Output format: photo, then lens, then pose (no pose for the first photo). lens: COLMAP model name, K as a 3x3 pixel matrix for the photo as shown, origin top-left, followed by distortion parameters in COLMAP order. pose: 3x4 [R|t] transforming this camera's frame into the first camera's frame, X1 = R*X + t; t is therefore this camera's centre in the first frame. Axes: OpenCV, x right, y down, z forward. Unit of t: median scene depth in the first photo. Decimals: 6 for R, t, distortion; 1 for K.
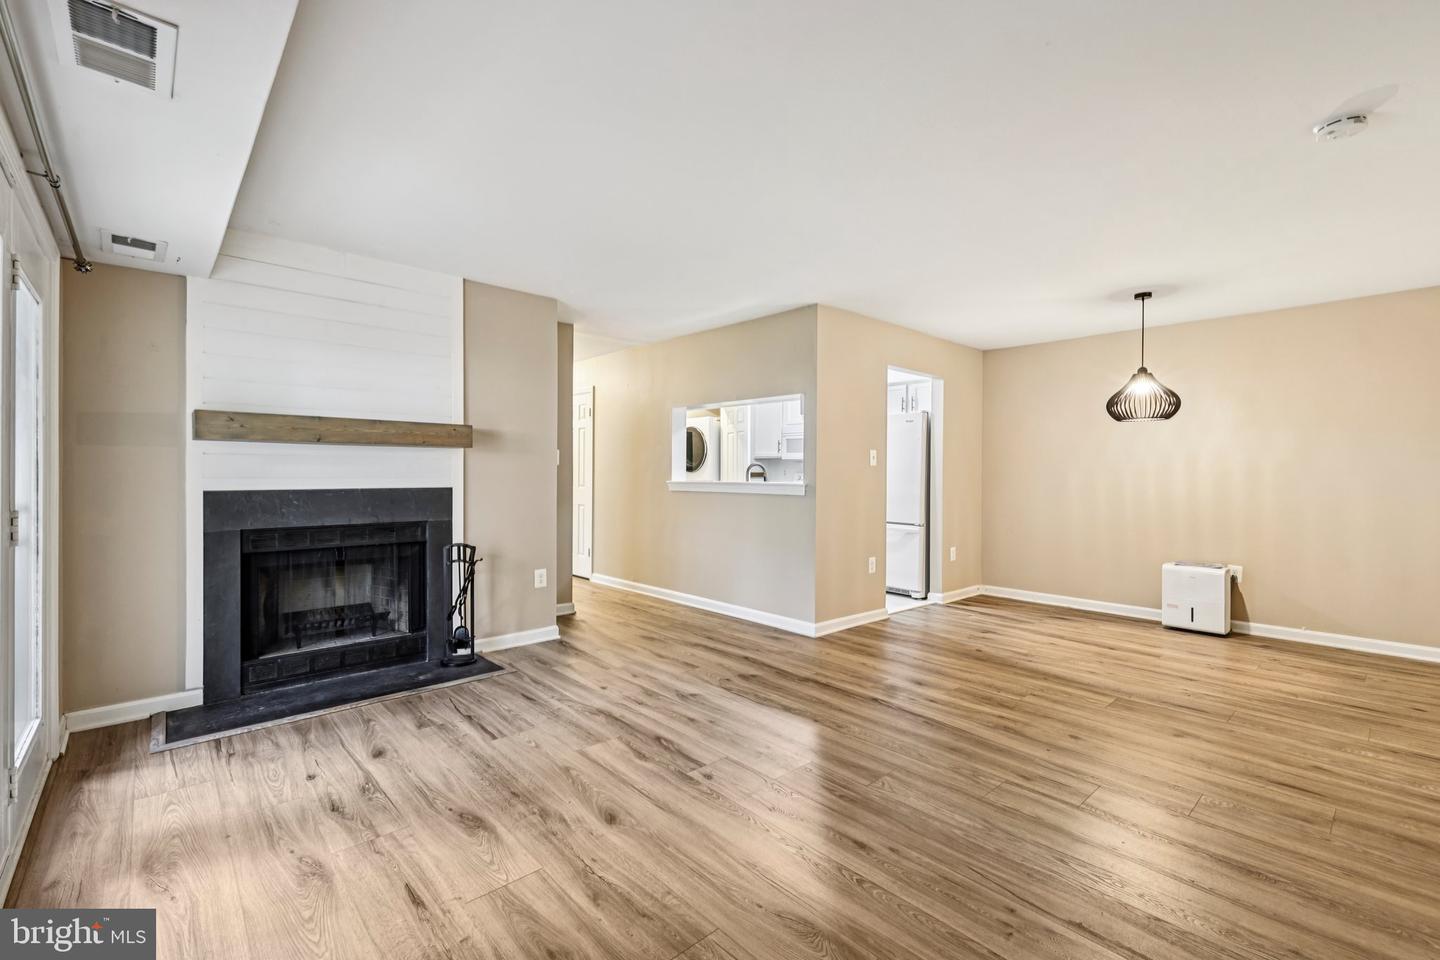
lens RADIAL K [[627.6, 0, 724.3], [0, 627.6, 472.1], [0, 0, 1]] dist [0.001368, 0.000129]
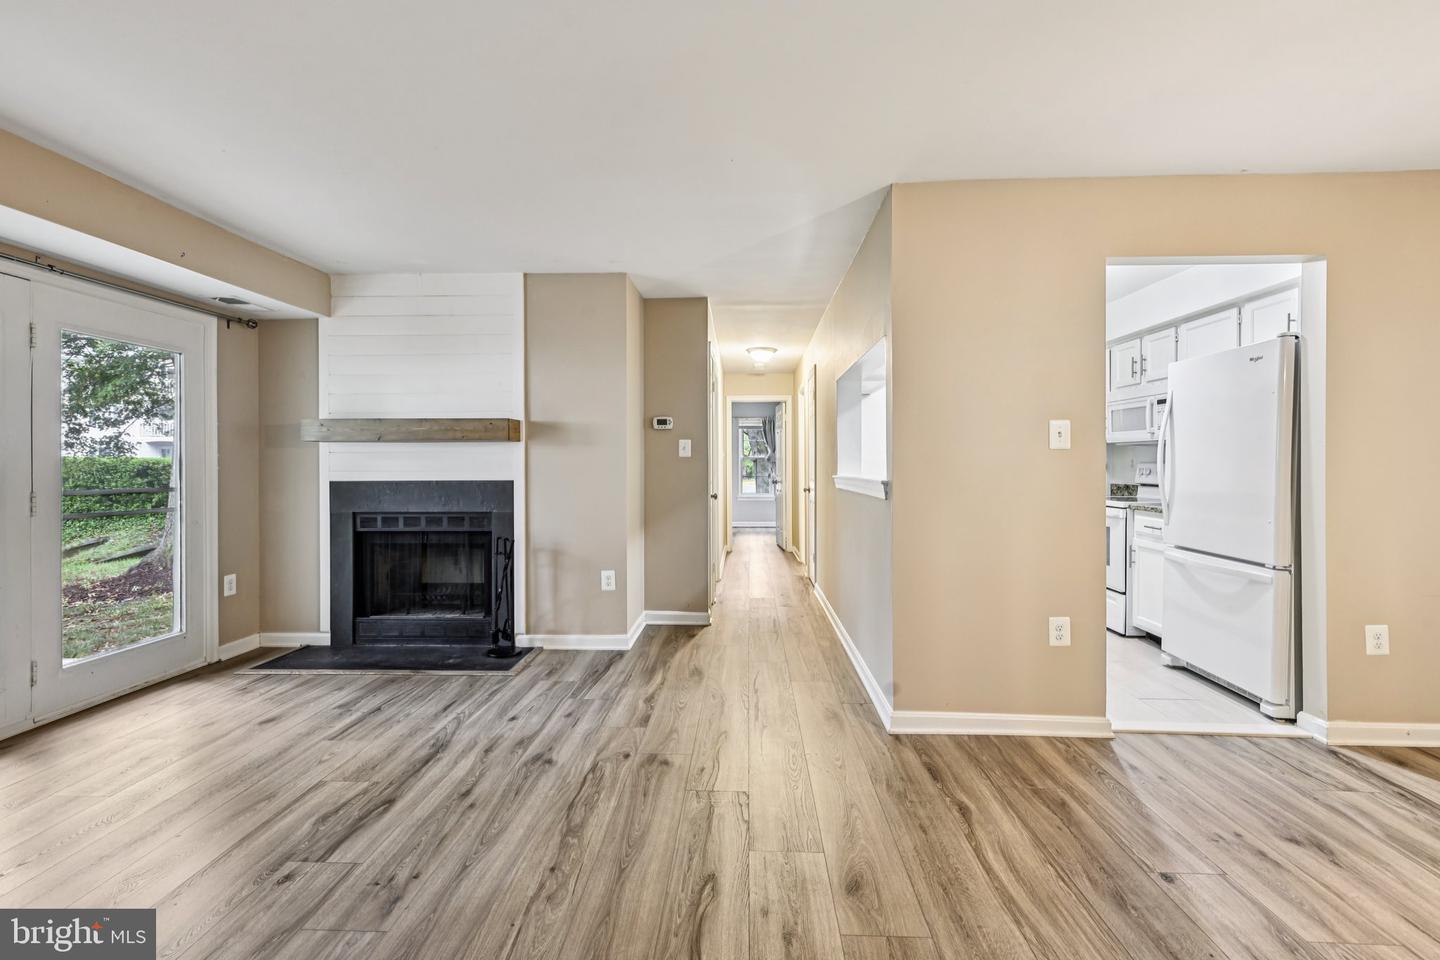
lens RADIAL K [[629.8, 0, 717.7], [0, 629.8, 466.4], [0, 0, 1]] dist [0.002227, 0.000405]
pose [[0.705180, -0.005147, -0.709009, 0.637238], [0.007126, 0.999975, -0.000172, 0.004910], [0.708992, -0.004931, 0.705199, 0.624838]]
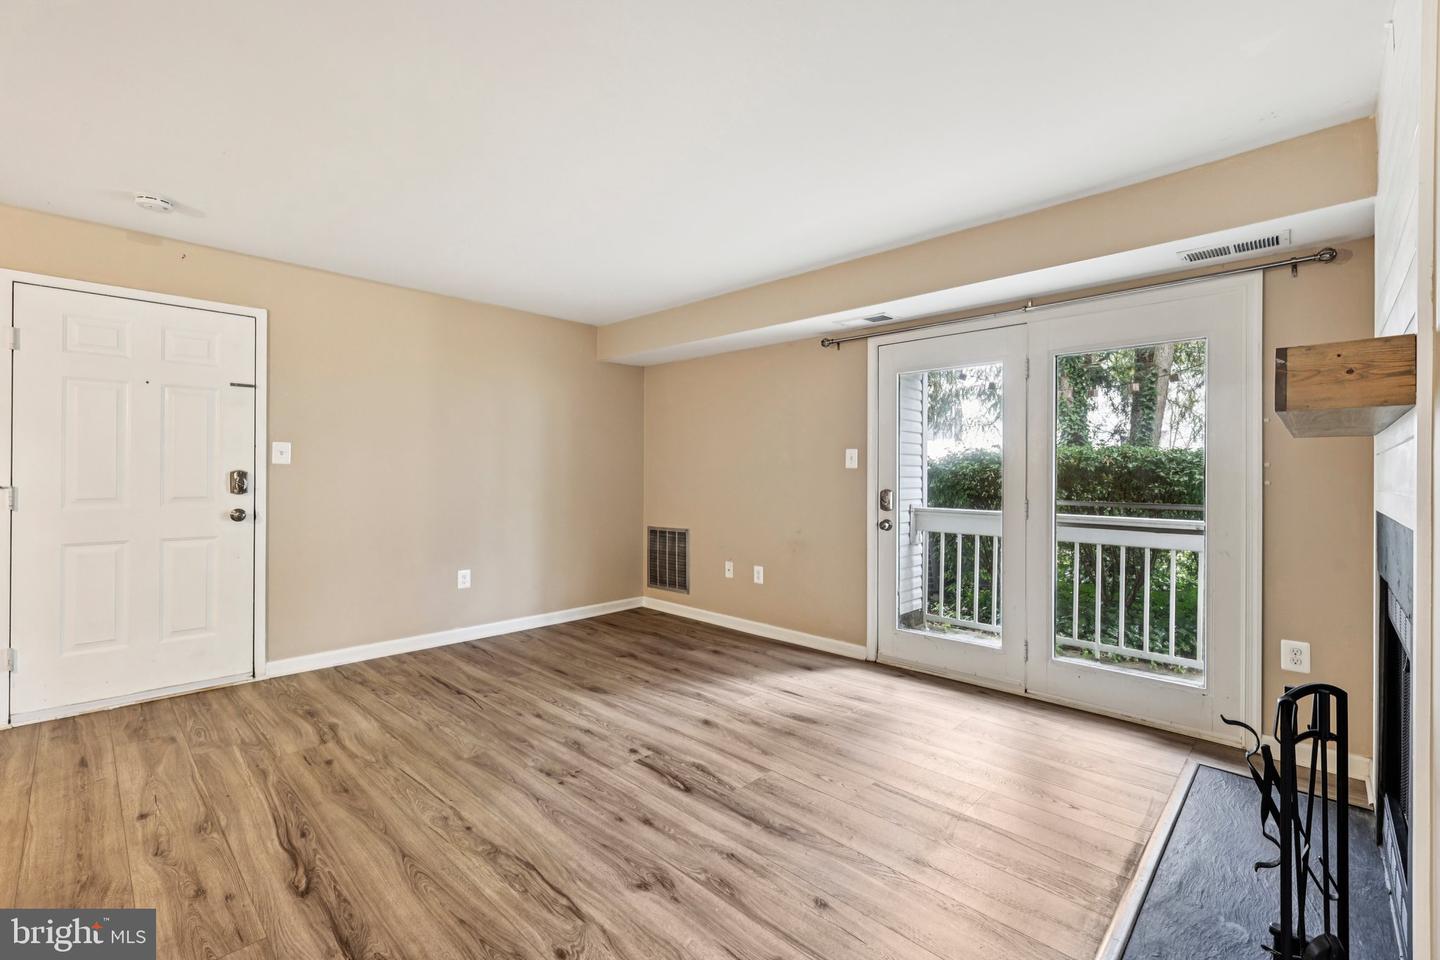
lens RADIAL K [[627.6, 0, 724.3], [0, 627.6, 472.1], [0, 0, 1]] dist [0.001368, 0.000129]
pose [[-0.998019, -0.012001, -0.061763, -0.082437], [-0.011727, 0.999920, -0.004789, -0.000791], [0.061815, -0.004056, -0.998079, 1.571512]]
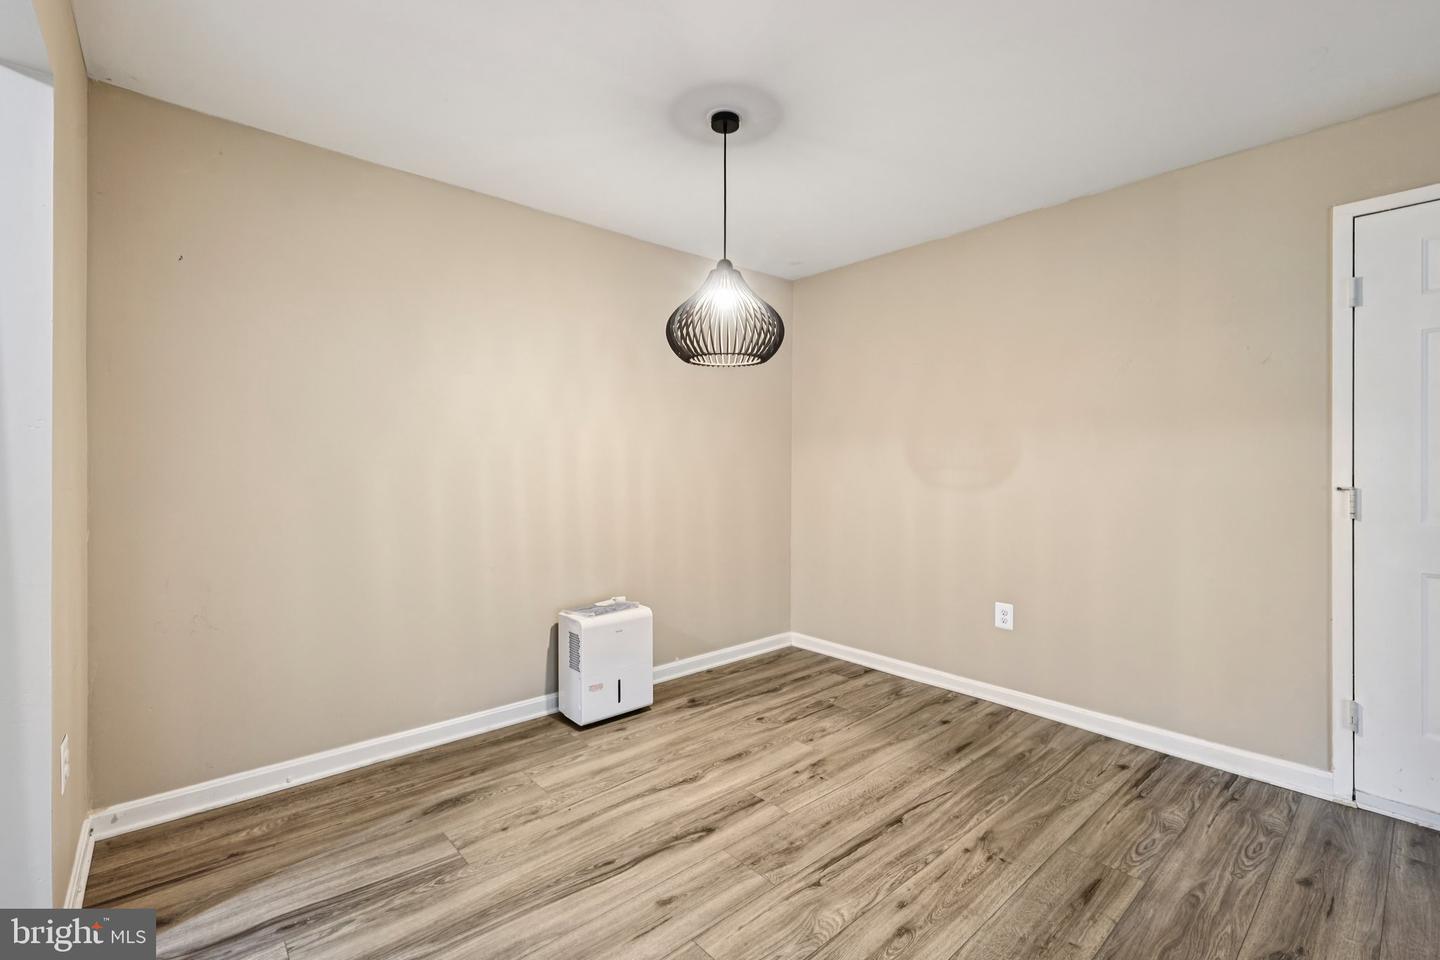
lens RADIAL K [[627.6, 0, 724.3], [0, 627.6, 472.1], [0, 0, 1]] dist [0.001368, 0.000129]
pose [[0.013076, -0.002720, 0.999911, 0.187846], [-0.006252, 0.999977, 0.002802, 0.012684], [-0.999895, -0.006288, 0.013059, 1.285322]]
